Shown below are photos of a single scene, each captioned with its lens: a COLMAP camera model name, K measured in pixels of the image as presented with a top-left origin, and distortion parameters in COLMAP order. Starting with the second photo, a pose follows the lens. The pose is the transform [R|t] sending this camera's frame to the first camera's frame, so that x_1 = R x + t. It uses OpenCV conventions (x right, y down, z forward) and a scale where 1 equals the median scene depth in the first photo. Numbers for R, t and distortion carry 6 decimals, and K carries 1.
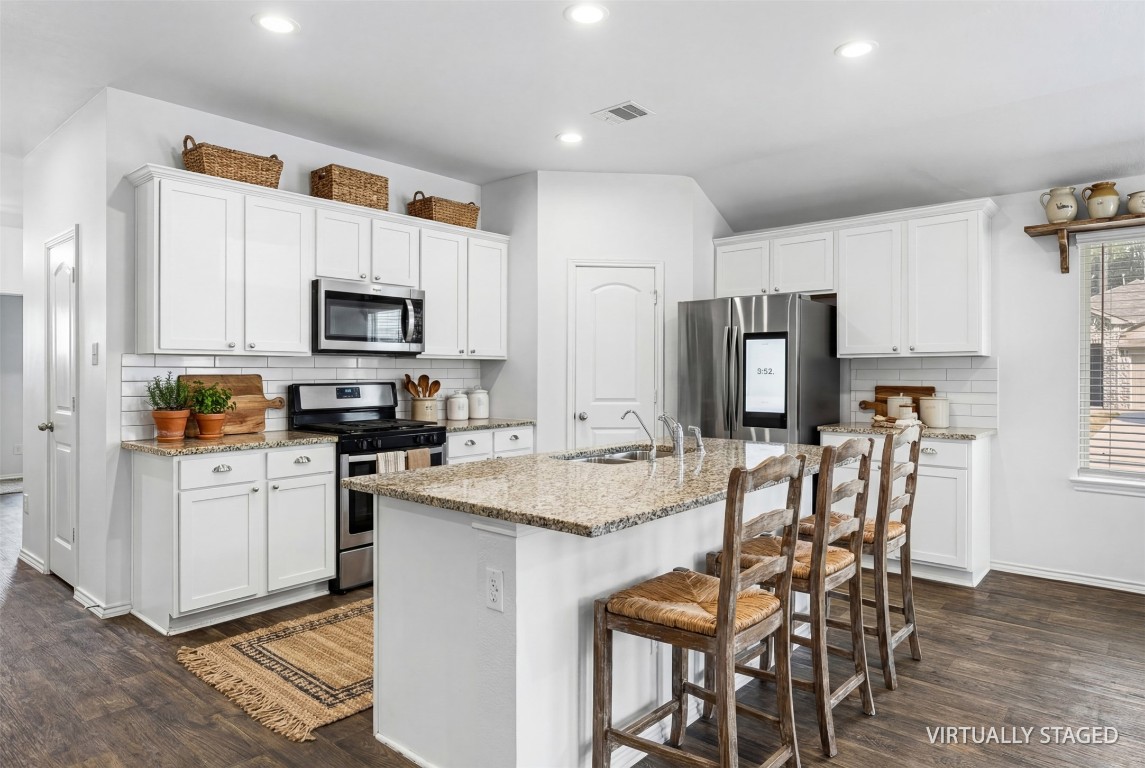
lens RADIAL K [[683.4, 0, 581.6], [0, 683.4, 384.5], [0, 0, 1]] dist [-0.006758, -0.001381]
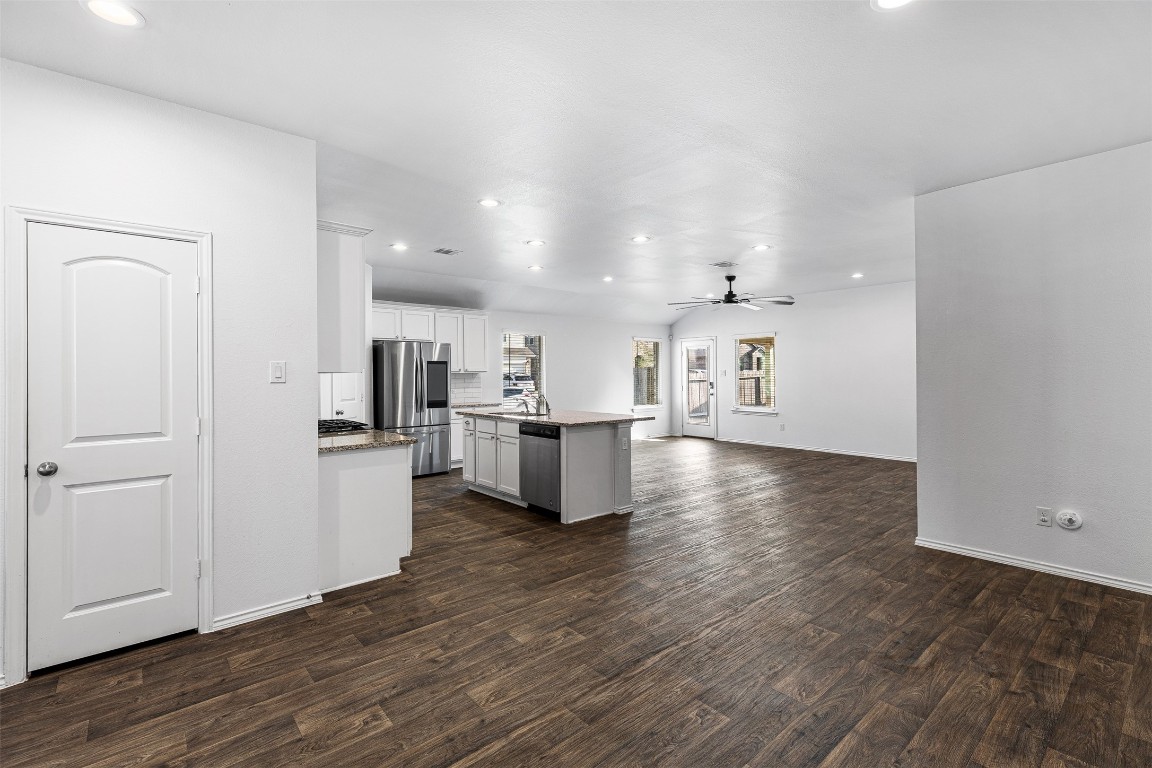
lens RADIAL K [[514.0, 0, 578.5], [0, 514.0, 368.0], [0, 0, 1]] dist [0.005553, 0.000432]
pose [[0.157178, 0.010180, 0.987518, -1.173259], [0.027164, 0.999524, -0.014628, -0.021191], [-0.987197, 0.029124, 0.156826, 0.332931]]
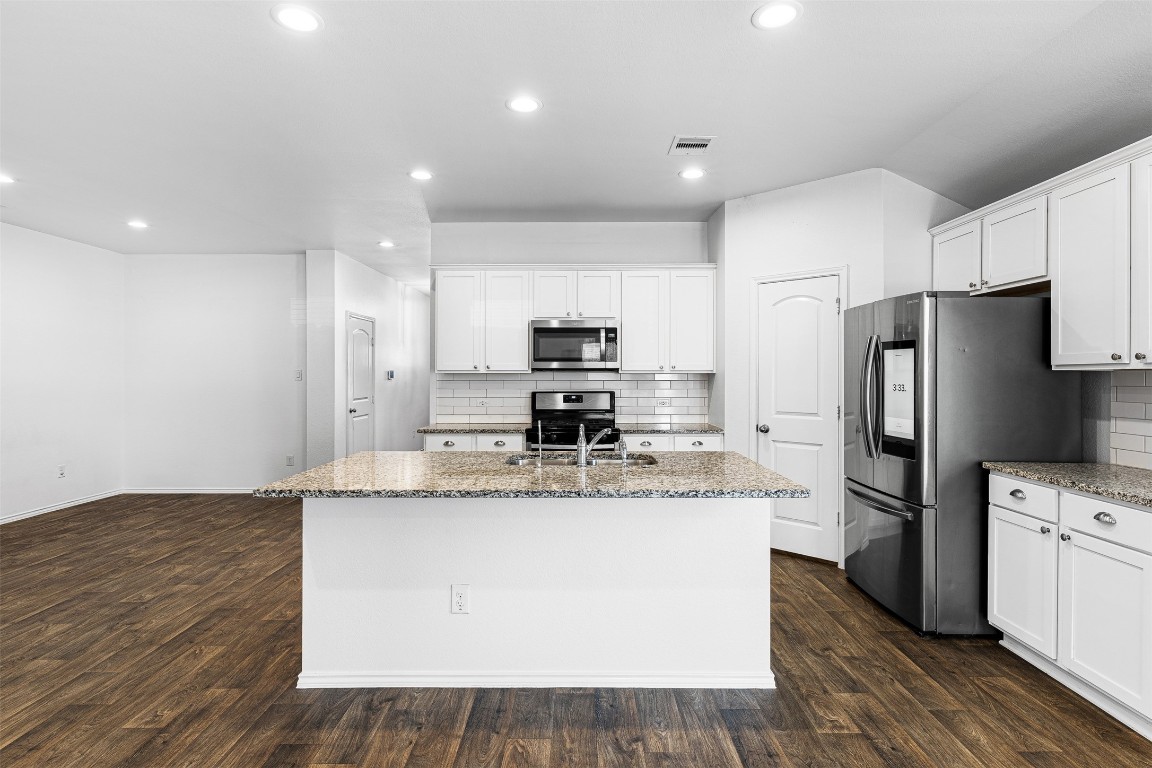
lens RADIAL K [[591.3, 0, 574.5], [0, 591.3, 378.0], [0, 0, 1]] dist [0.002160, 0.000285]
pose [[0.644817, 0.002272, -0.764333, 0.557836], [-0.015550, 0.999828, -0.010146, -0.017637], [0.764178, 0.018428, 0.644742, 0.234502]]
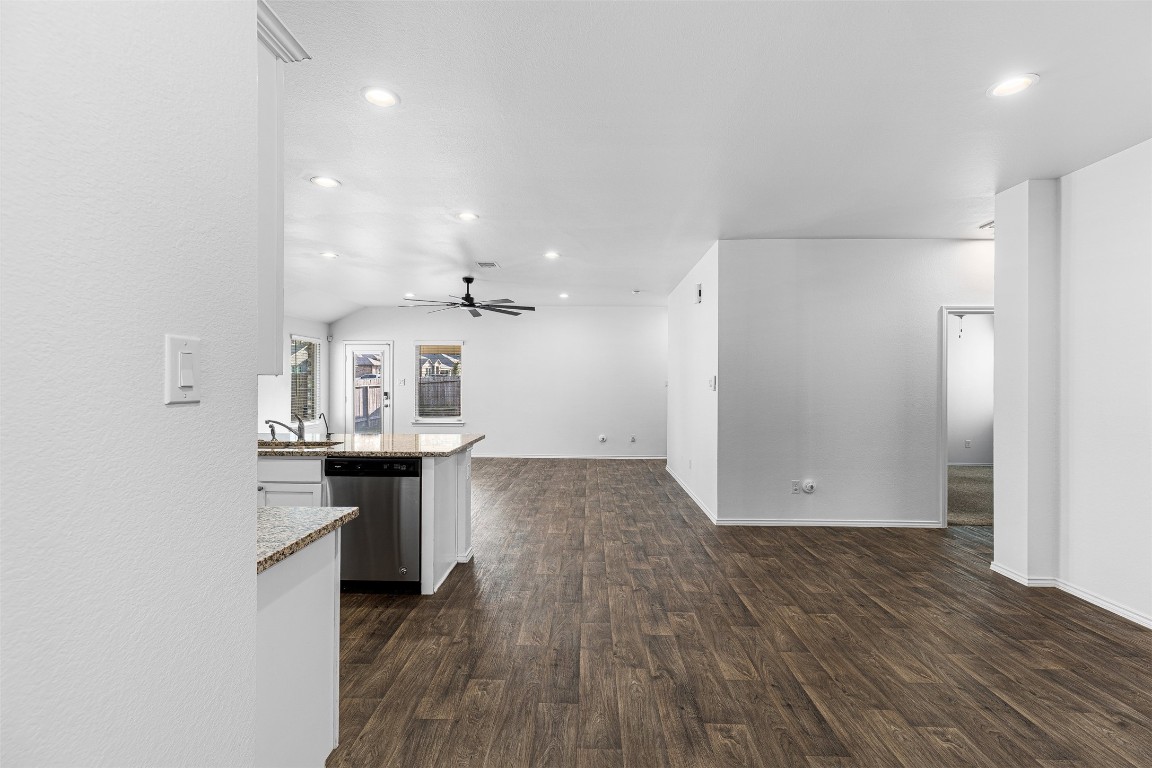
lens RADIAL K [[514.0, 0, 571.7], [0, 514.0, 377.9], [0, 0, 1]] dist [0.005553, 0.000432]
pose [[-0.625618, 0.004277, 0.780118, -0.851074], [0.011916, 0.999921, 0.004073, -0.031974], [-0.780038, 0.011844, -0.625619, 0.824620]]
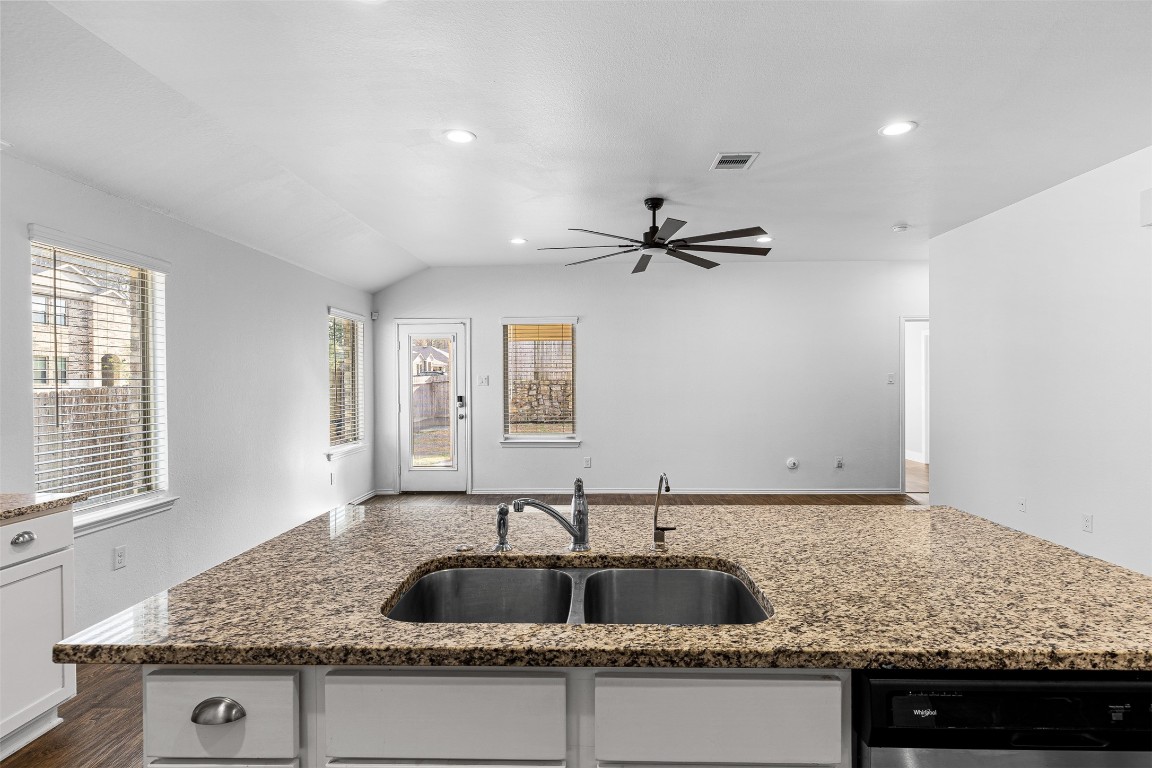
lens RADIAL K [[591.3, 0, 572.8], [0, 591.3, 382.9], [0, 0, 1]] dist [0.002160, 0.000285]
pose [[-0.622908, -0.001000, 0.782294, -0.172469], [0.022731, 0.999554, 0.019378, -0.034235], [-0.781965, 0.029854, -0.622607, 0.857913]]
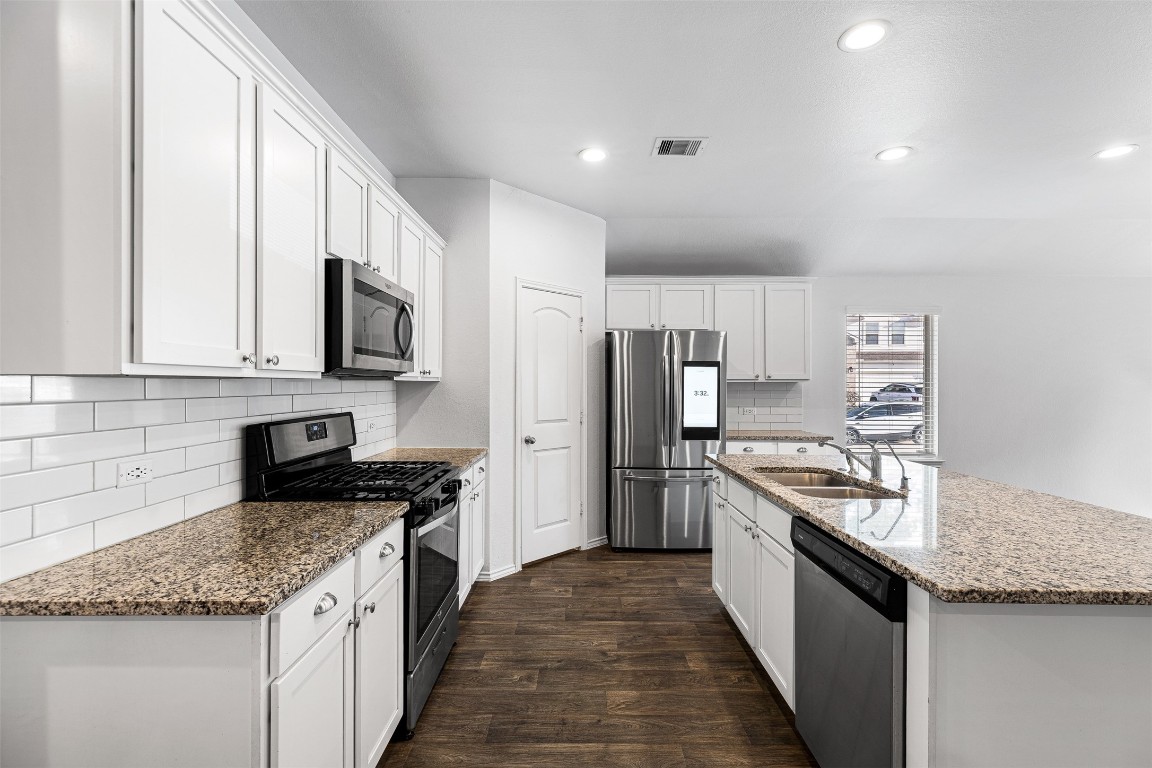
lens RADIAL K [[514.0, 0, 581.7], [0, 514.0, 382.2], [0, 0, 1]] dist [0.005553, 0.000432]
pose [[0.764615, 0.004697, 0.644471, -0.470945], [0.009664, 0.999777, -0.018751, -0.023553], [-0.644415, 0.020566, 0.764399, 0.431618]]
